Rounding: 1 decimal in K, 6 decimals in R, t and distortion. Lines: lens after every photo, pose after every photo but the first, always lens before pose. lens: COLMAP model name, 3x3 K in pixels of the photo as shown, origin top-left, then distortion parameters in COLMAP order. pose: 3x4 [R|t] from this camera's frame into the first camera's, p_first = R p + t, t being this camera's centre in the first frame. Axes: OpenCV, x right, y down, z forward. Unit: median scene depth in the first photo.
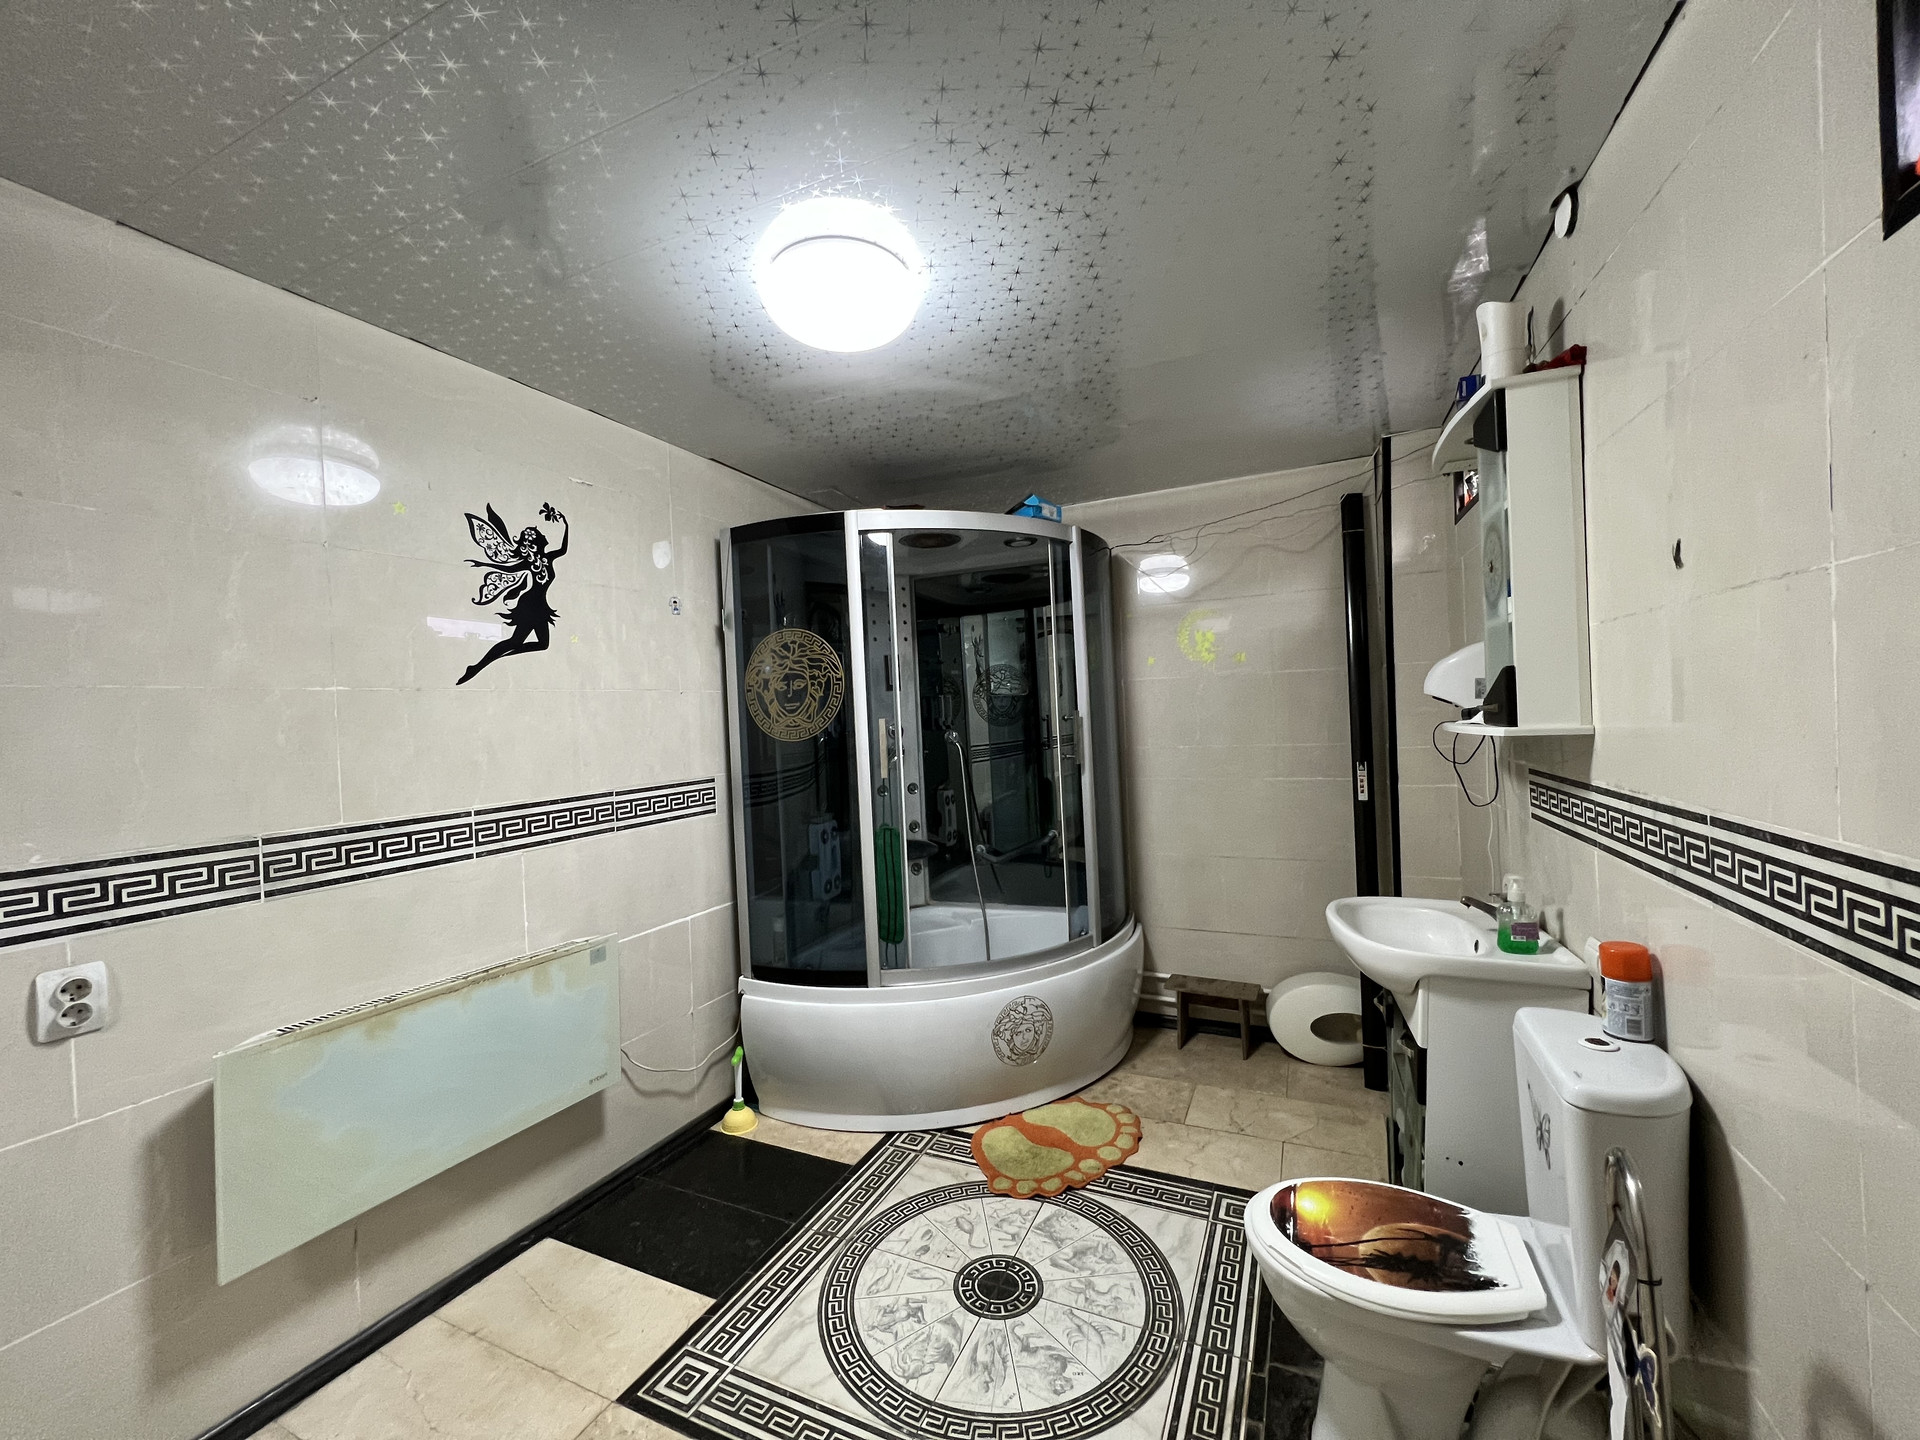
lens RADIAL K [[771.2, 0, 955.4], [0, 771.2, 724.7], [0, 0, 1]] dist [-0.000949, 0.000686]
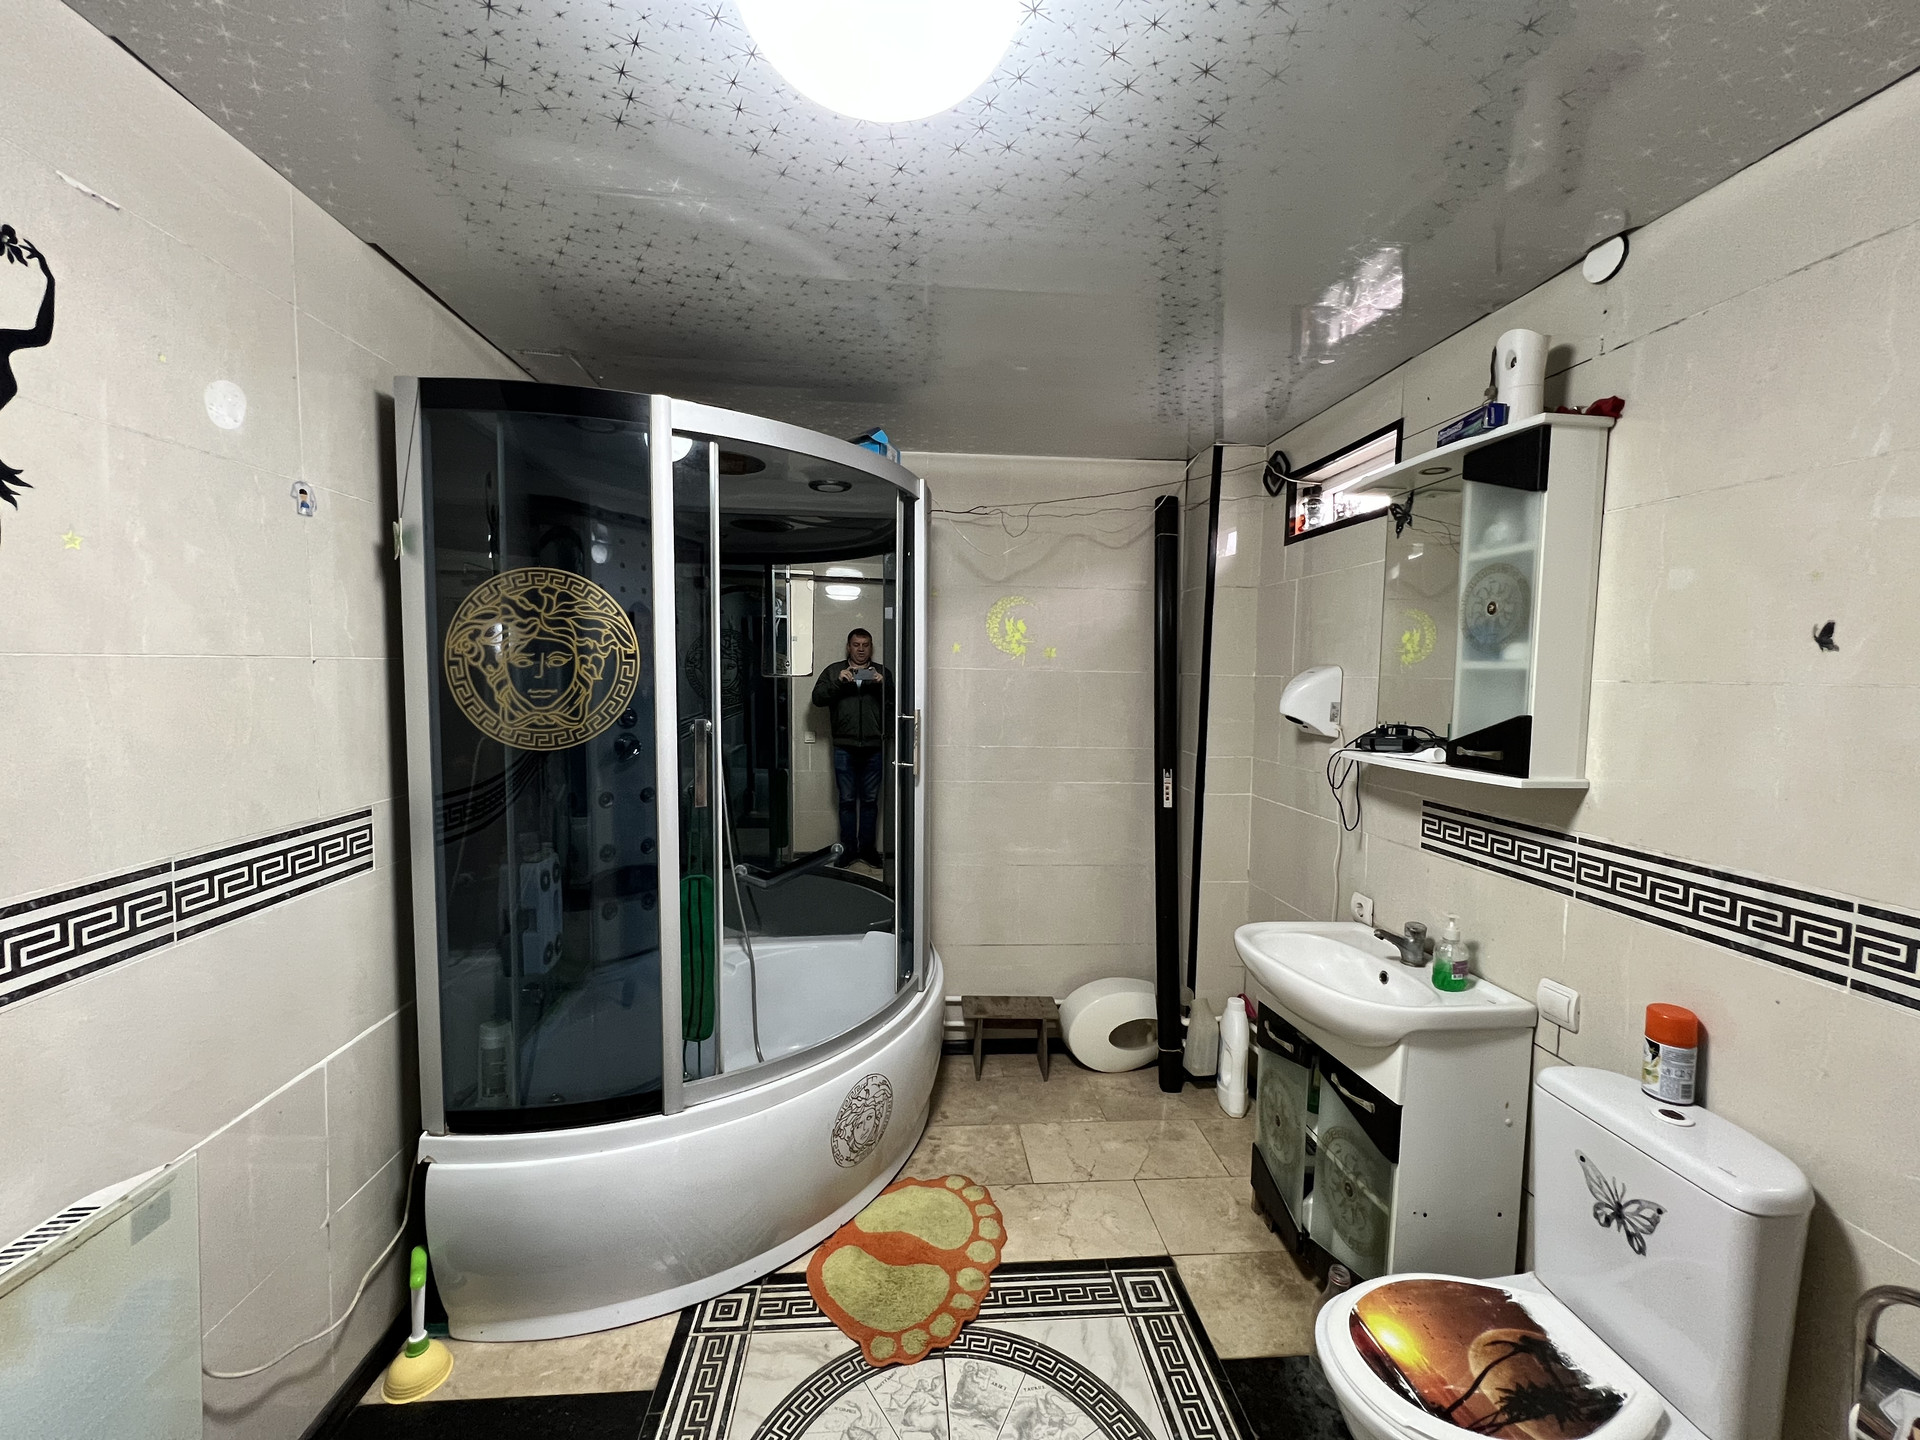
lens RADIAL K [[771.2, 0, 958.2], [0, 771.2, 723.3], [0, 0, 1]] dist [-0.000949, 0.000686]
pose [[0.870729, 0.023136, 0.491218, -0.225482], [-0.048690, 0.998040, 0.039301, -0.041221], [-0.489346, -0.058138, 0.870150, 0.297898]]
